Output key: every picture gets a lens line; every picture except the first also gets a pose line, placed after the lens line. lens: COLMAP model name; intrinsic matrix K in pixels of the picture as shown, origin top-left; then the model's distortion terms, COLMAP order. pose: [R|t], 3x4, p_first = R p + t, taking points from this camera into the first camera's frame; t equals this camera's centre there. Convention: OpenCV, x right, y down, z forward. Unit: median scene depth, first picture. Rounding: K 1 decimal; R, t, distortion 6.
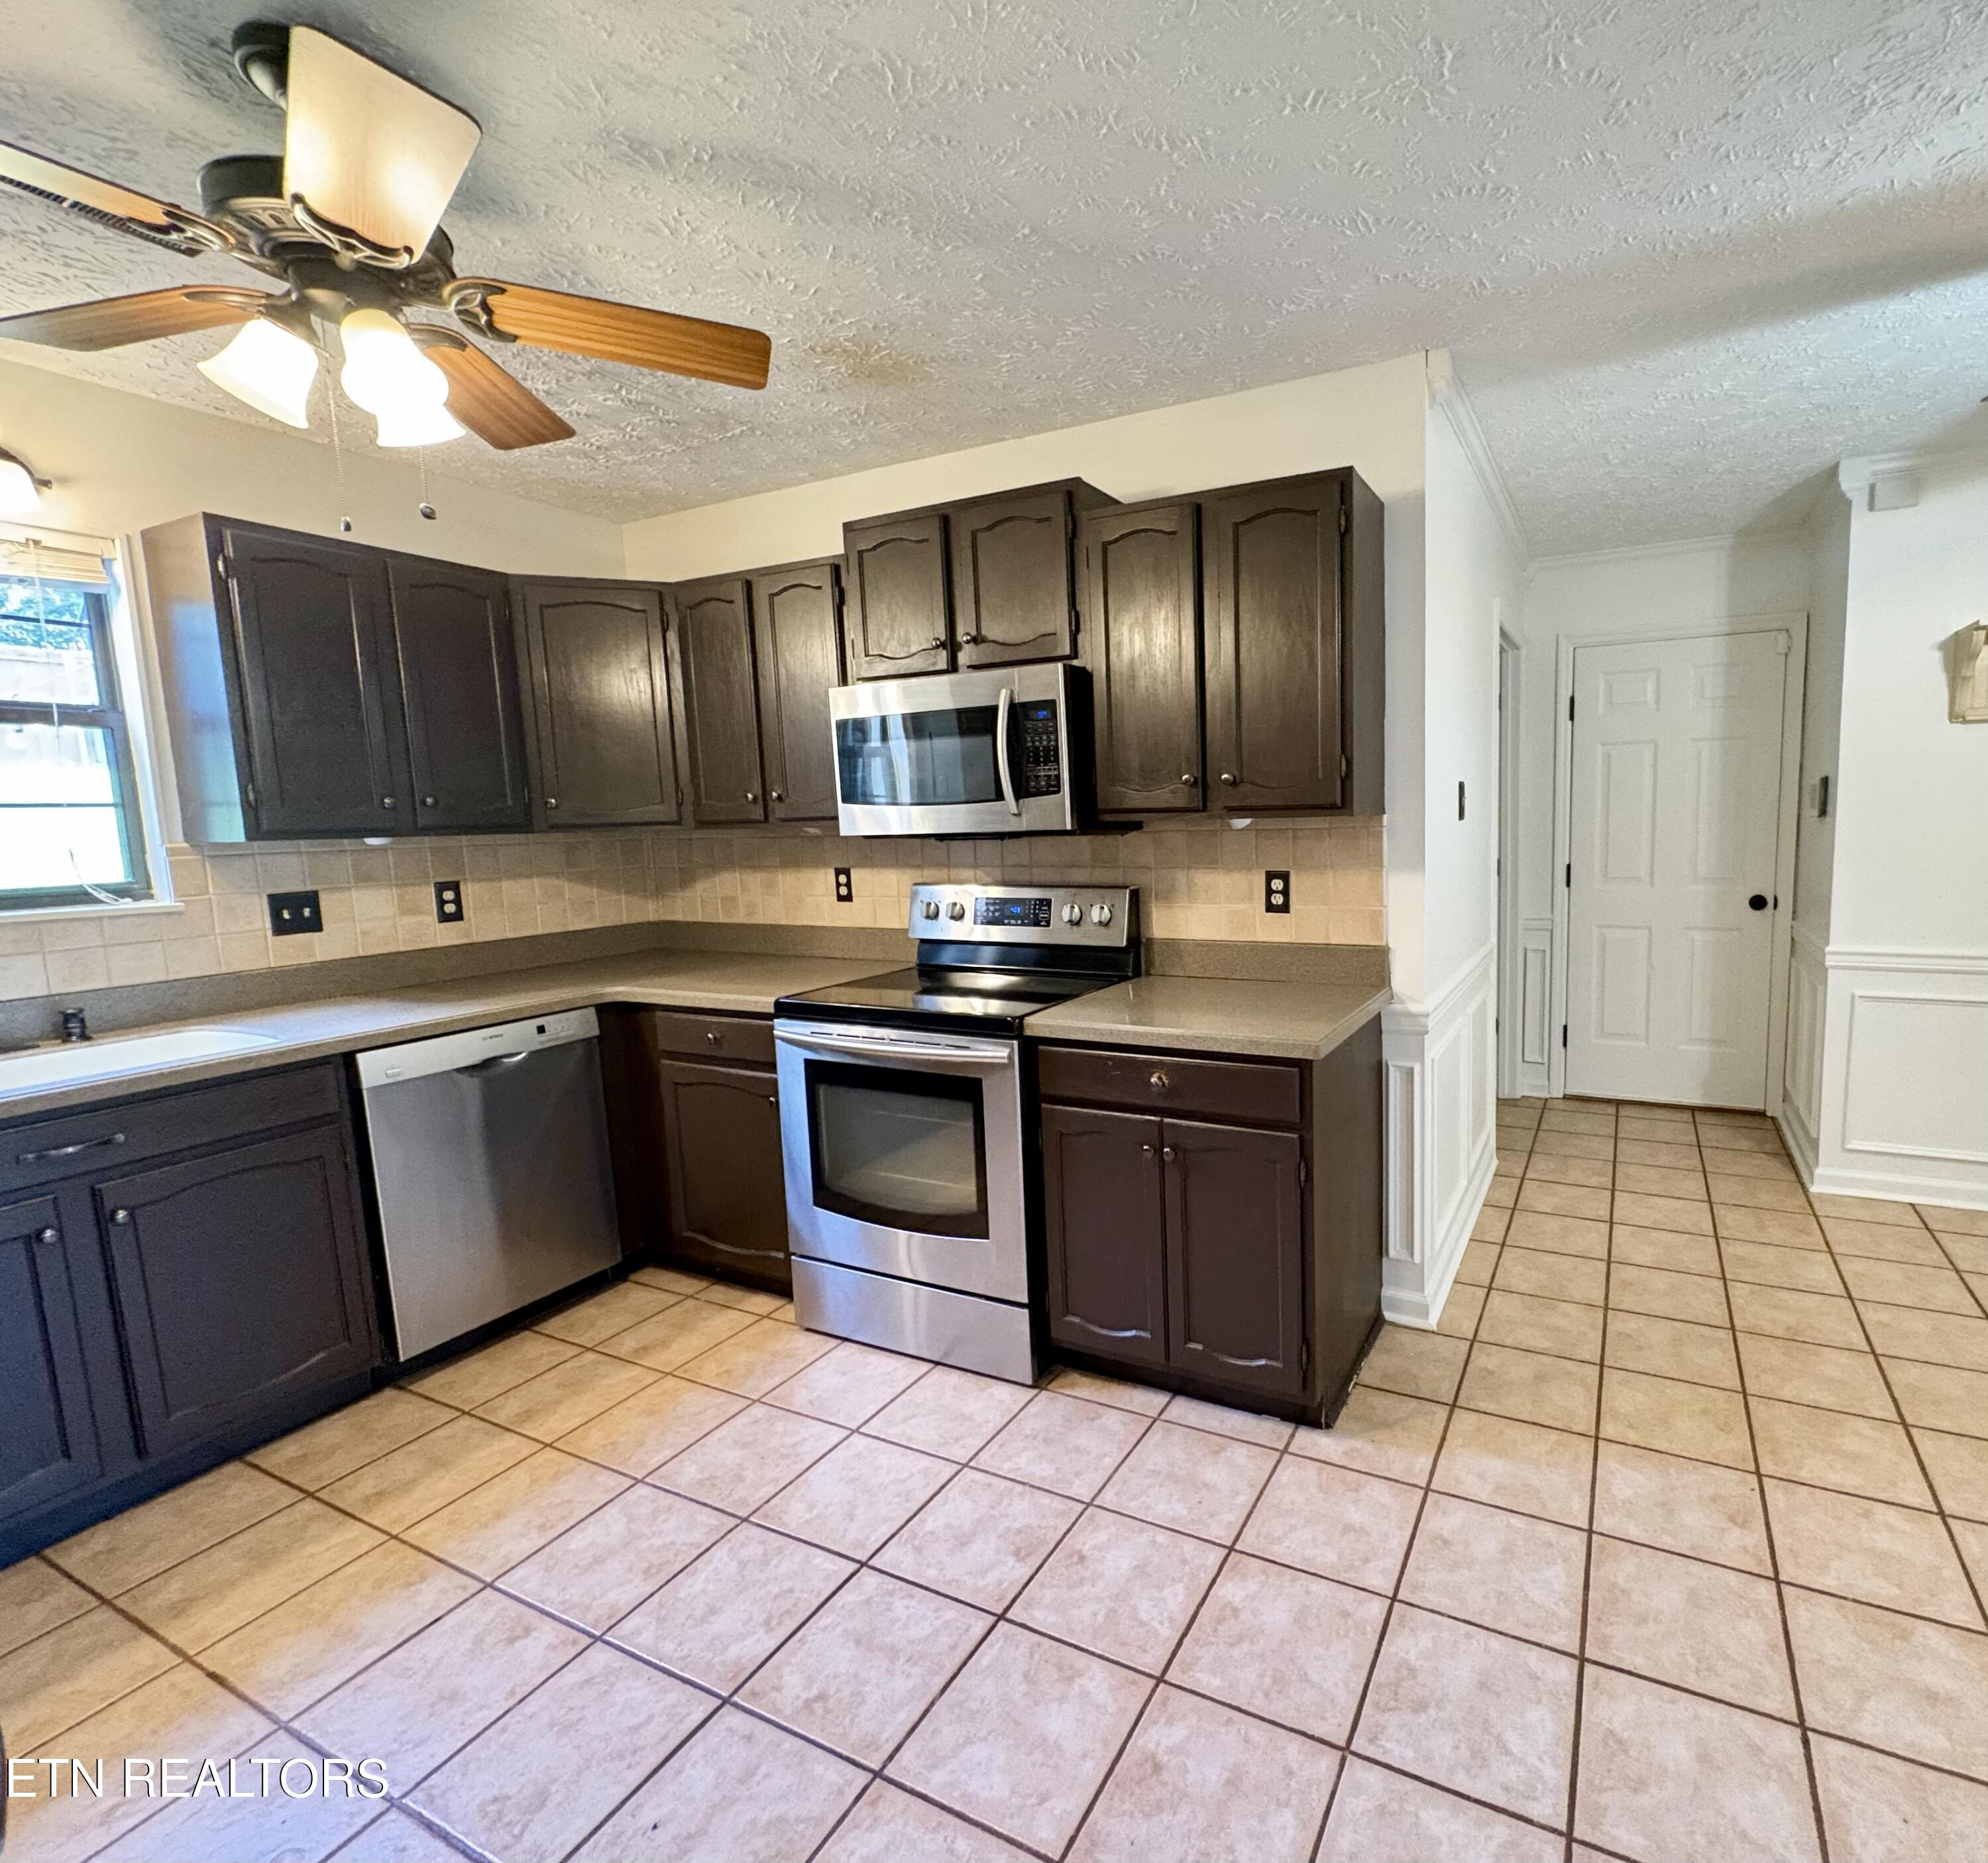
lens RADIAL K [[980.6, 0, 1183.8], [0, 980.6, 931.1], [0, 0, 1]] dist [-0.003996, 0.000746]
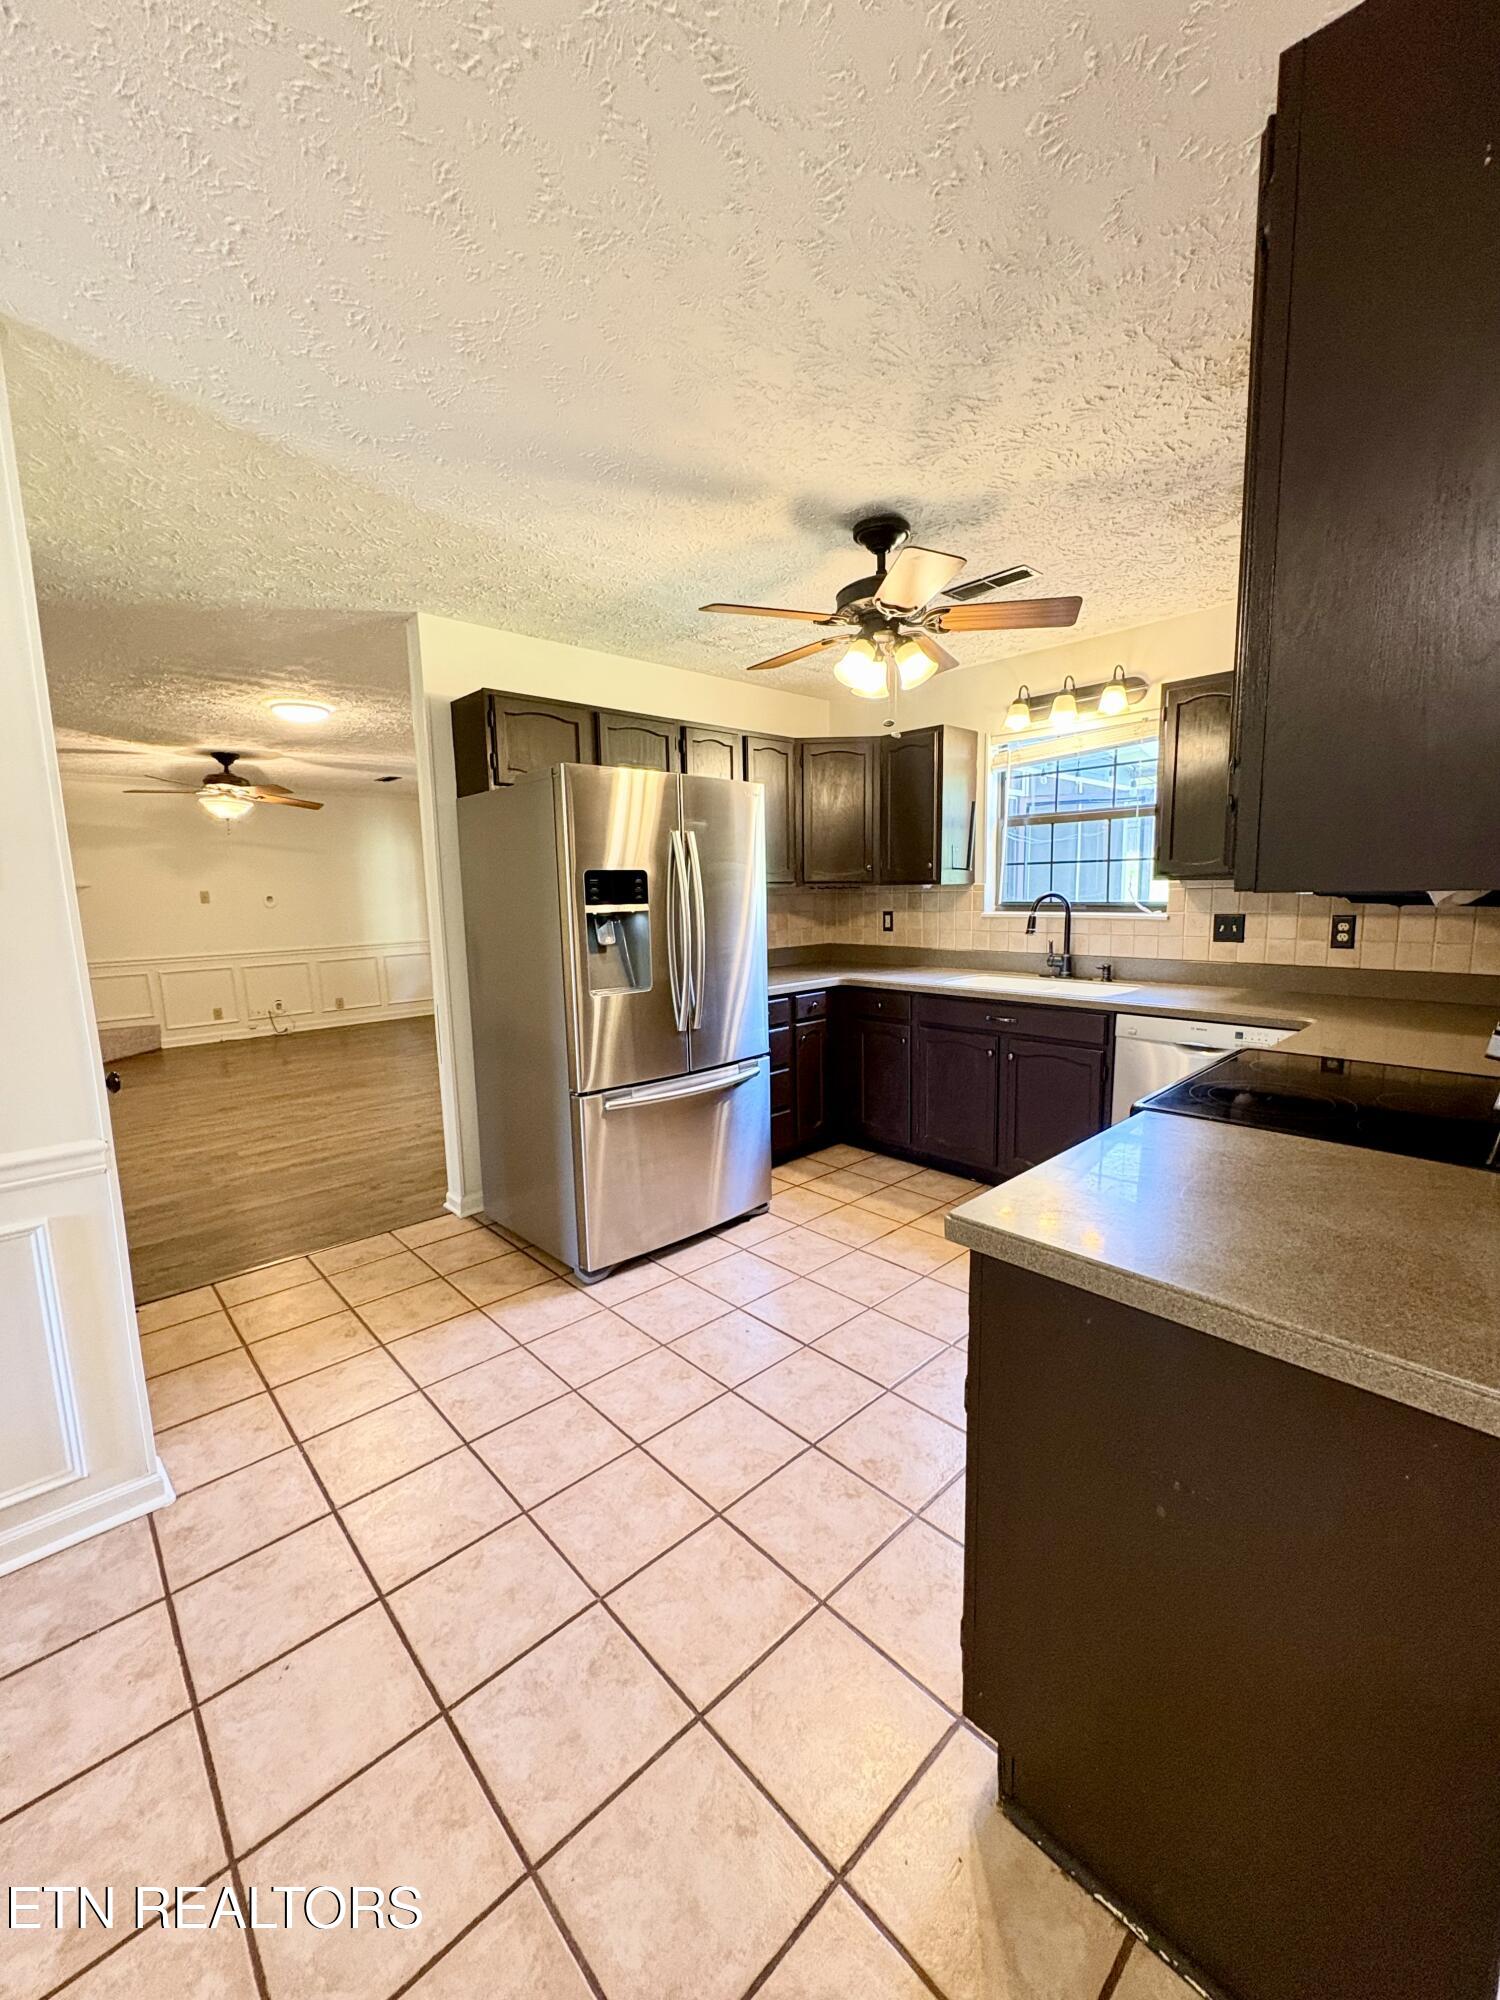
lens RADIAL K [[798.5, 0, 758.3], [0, 798.5, 999.4], [0, 0, 1]] dist [0.001046, 0.000294]
pose [[-0.374348, 0.162292, -0.912976, 0.485016], [-0.081032, 0.975074, 0.206556, -0.102898], [0.923741, 0.151304, -0.351866, 0.747064]]
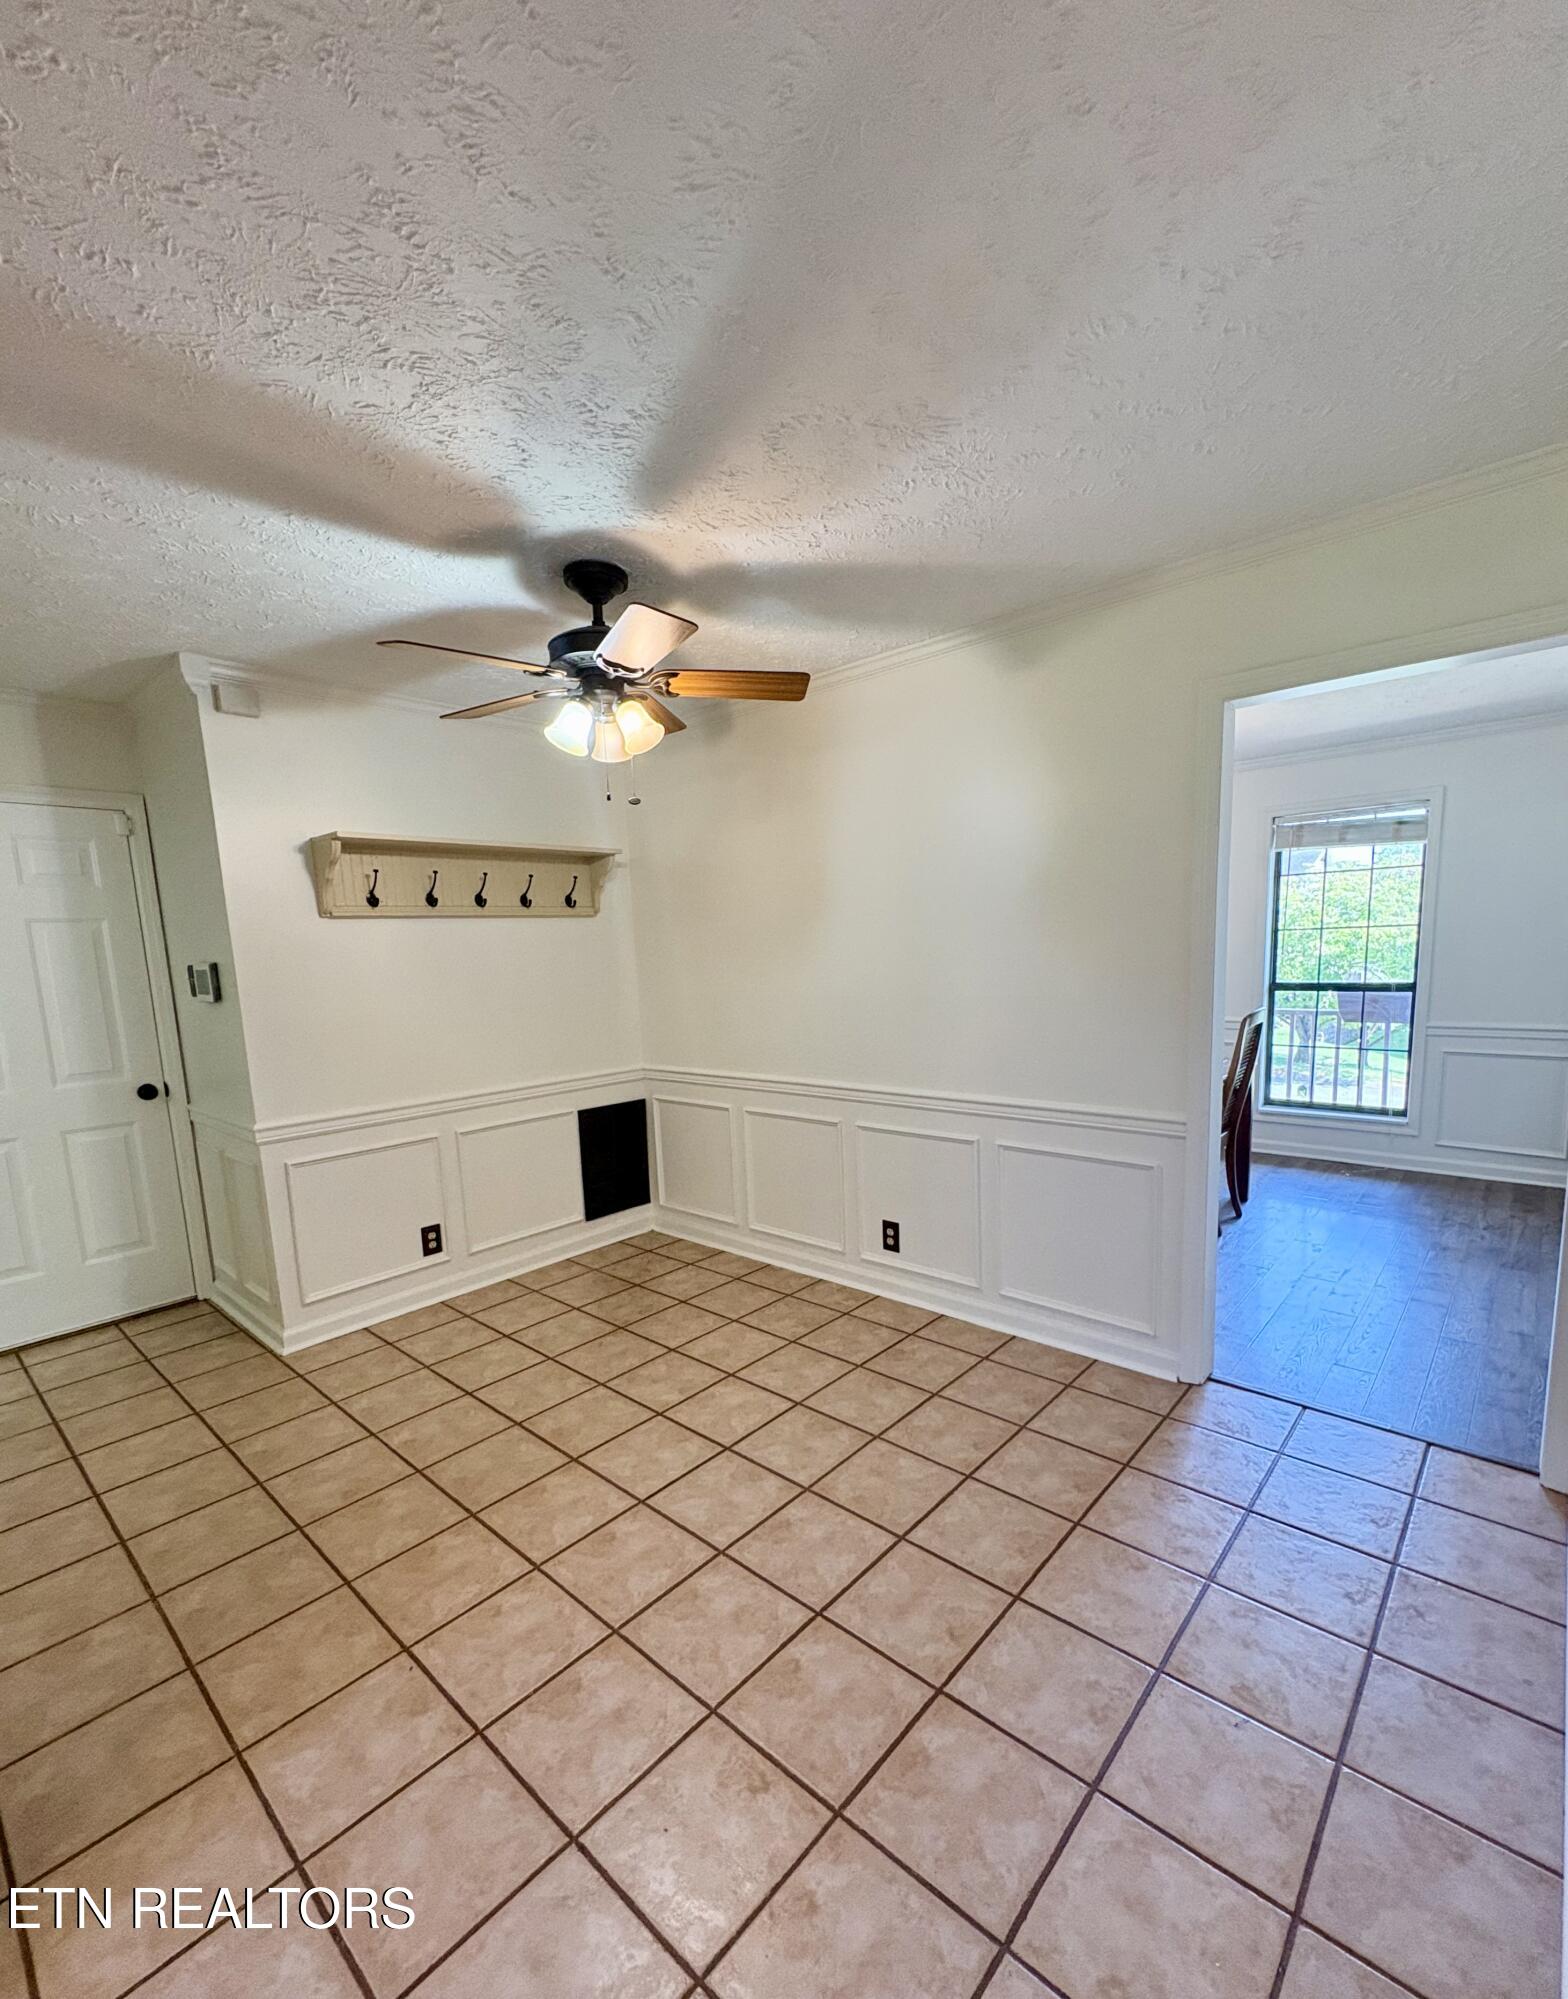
lens RADIAL K [[860.8, 0, 812.2], [0, 860.8, 1079.4], [0, 0, 1]] dist [0.002698, -0.000733]
pose [[0.286169, -0.129458, 0.949393, -0.048386], [0.142903, 0.985516, 0.091310, -0.037950], [-0.947463, 0.109541, 0.300524, 0.182152]]
